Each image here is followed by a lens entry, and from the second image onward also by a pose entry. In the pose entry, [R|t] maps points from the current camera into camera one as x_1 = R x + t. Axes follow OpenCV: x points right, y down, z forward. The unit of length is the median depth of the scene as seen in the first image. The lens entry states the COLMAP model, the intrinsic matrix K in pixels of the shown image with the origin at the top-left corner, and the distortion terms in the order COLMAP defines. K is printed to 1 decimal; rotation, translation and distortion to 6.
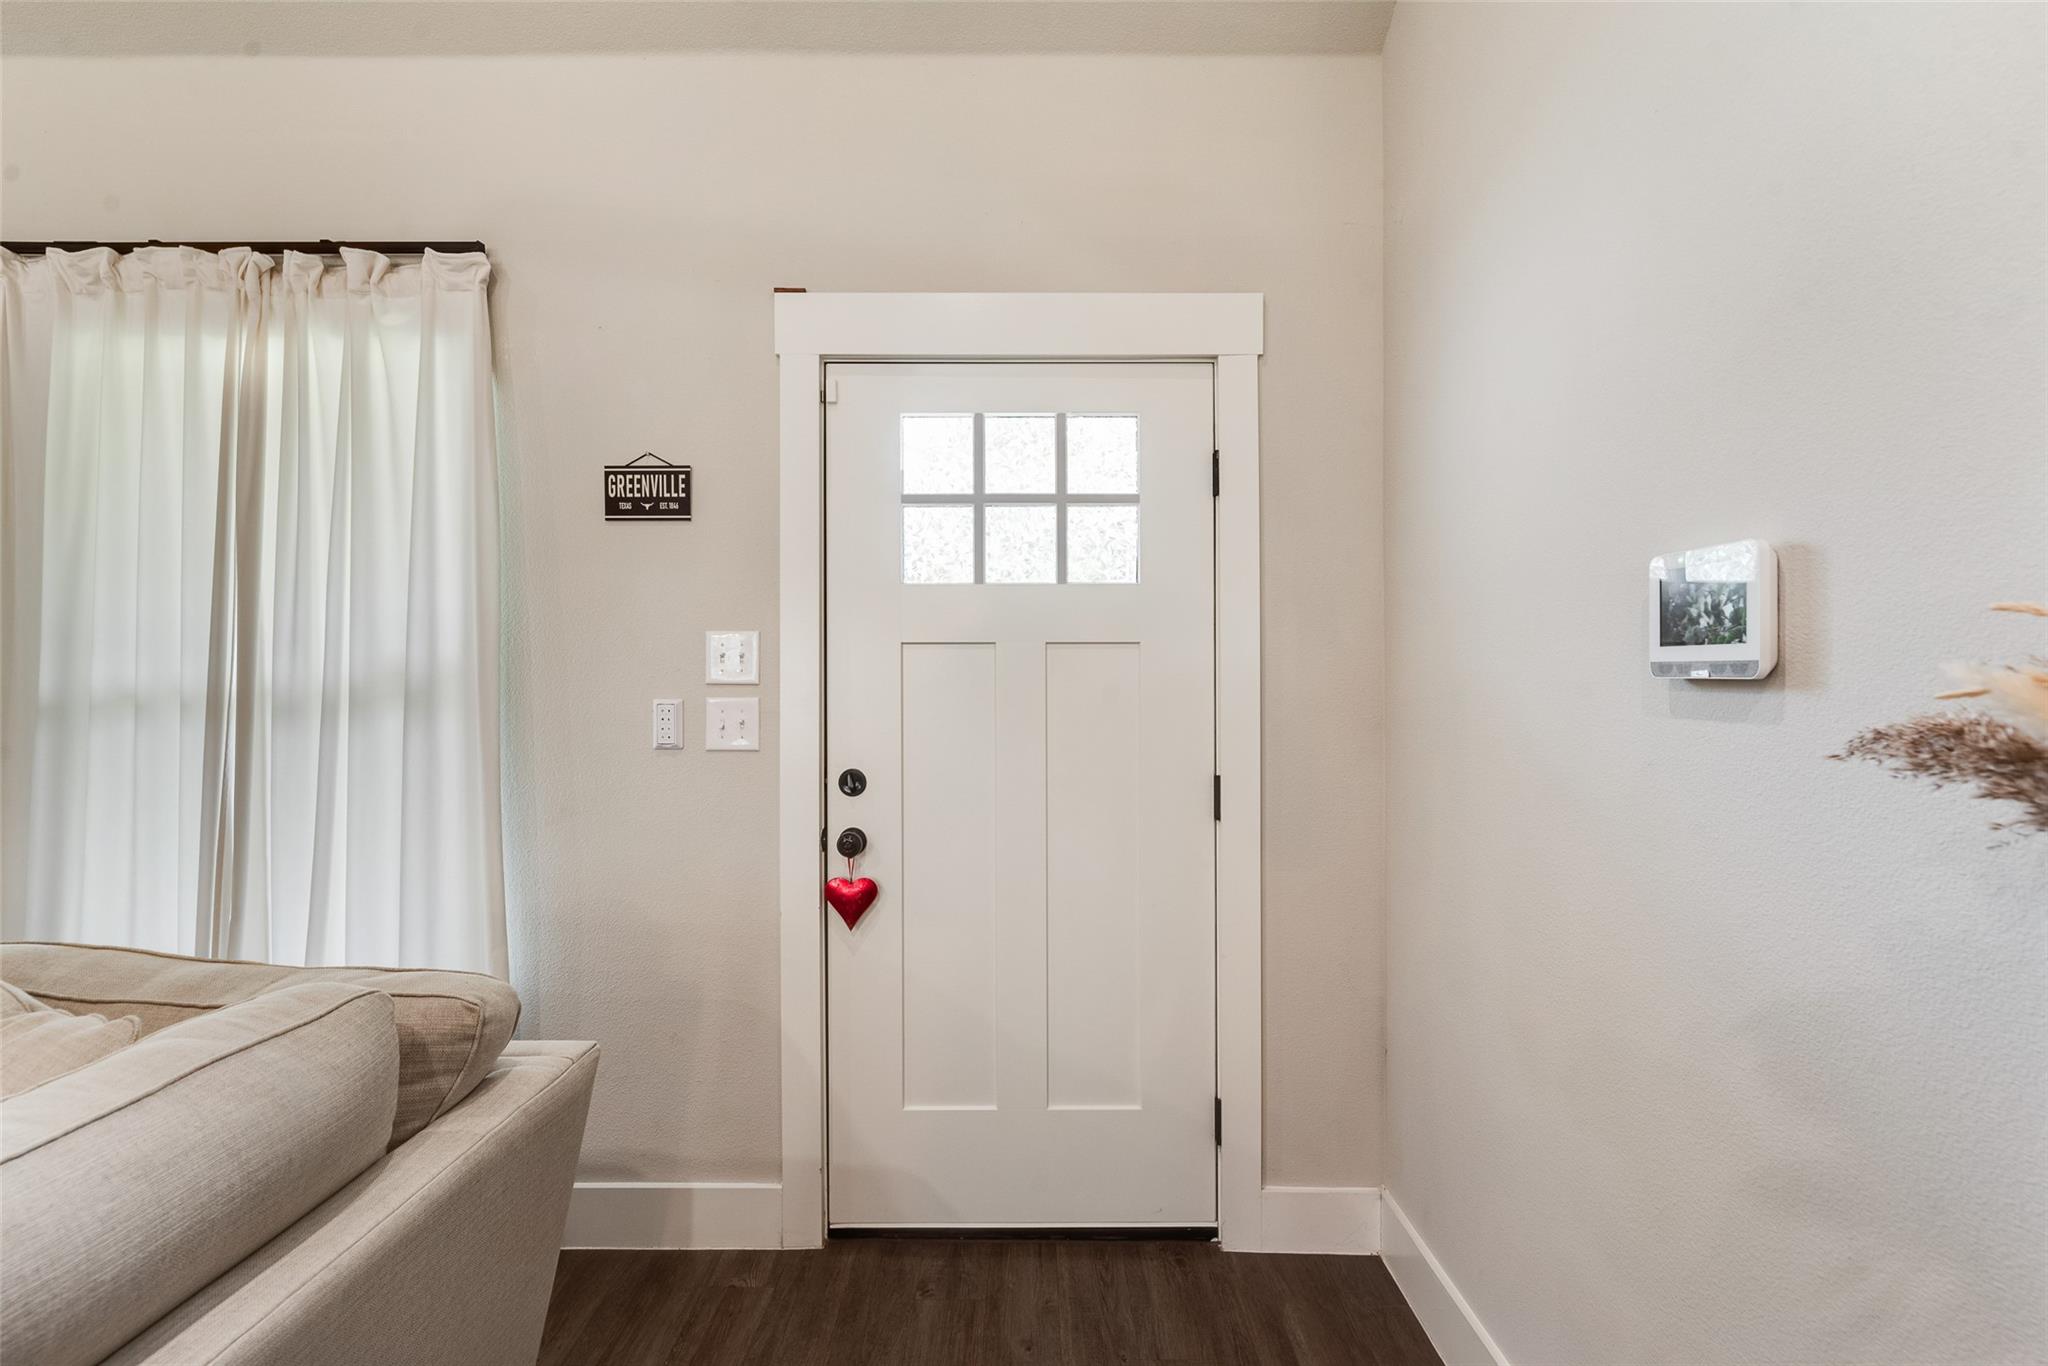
lens RADIAL K [[967.4, 0, 1024.0], [0, 967.4, 683.0], [0, 0, 1]] dist [-0.067753, -0.000050]
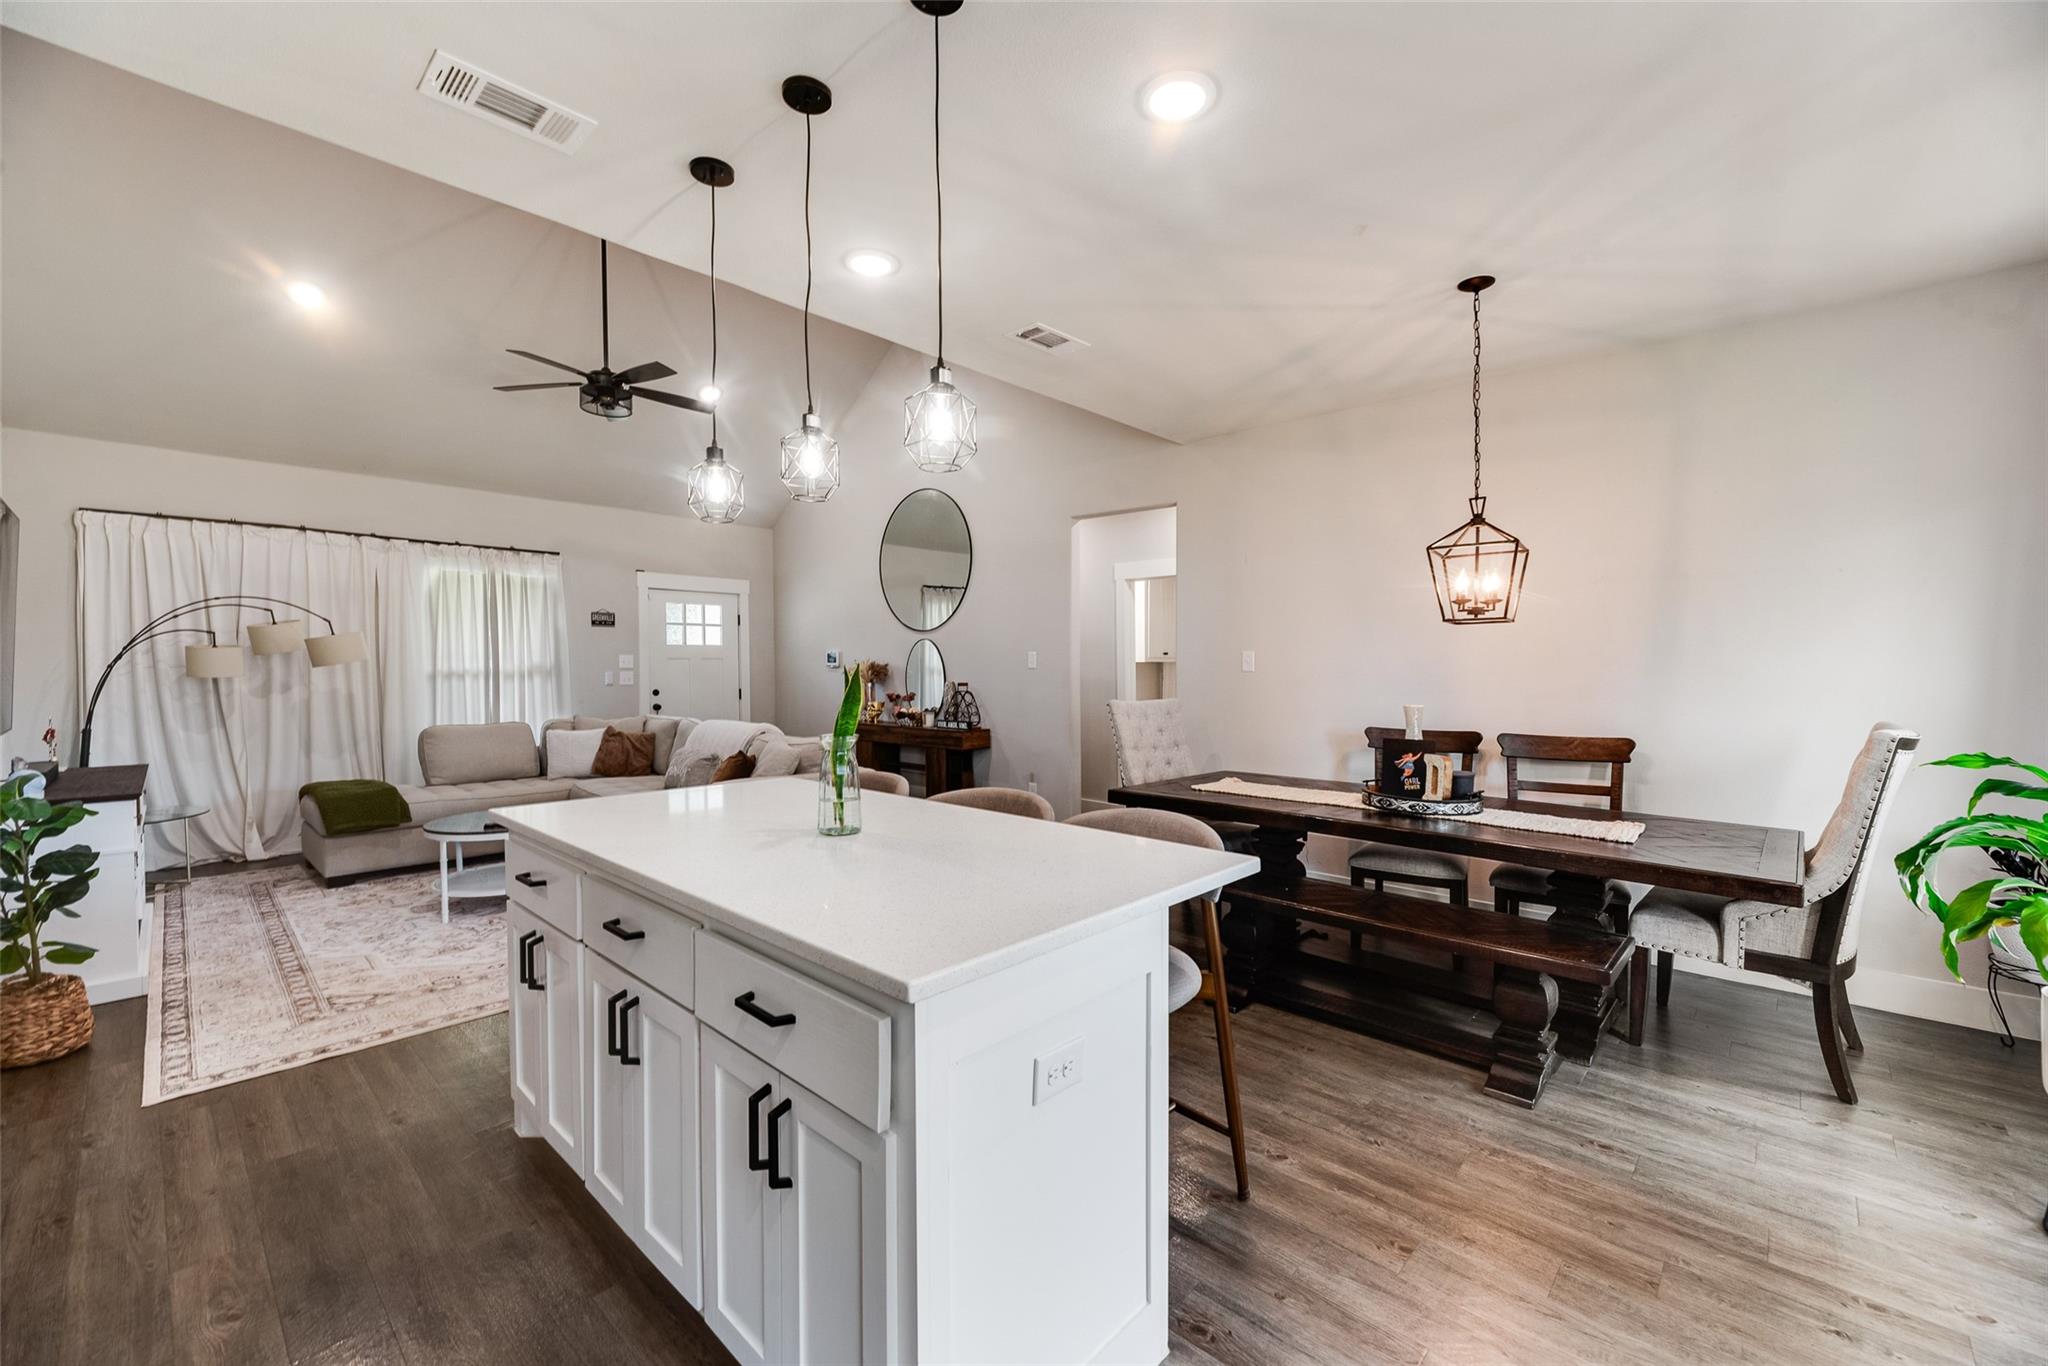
lens RADIAL K [[844.1, 0, 1029.3], [0, 844.1, 664.7], [0, 0, 1]] dist [-0.000428, -0.000028]
pose [[0.665936, -0.003350, 0.746001, -1.805394], [0.005988, 0.999982, -0.000855, -0.001622], [-0.745985, 0.005037, 0.665944, -2.587000]]
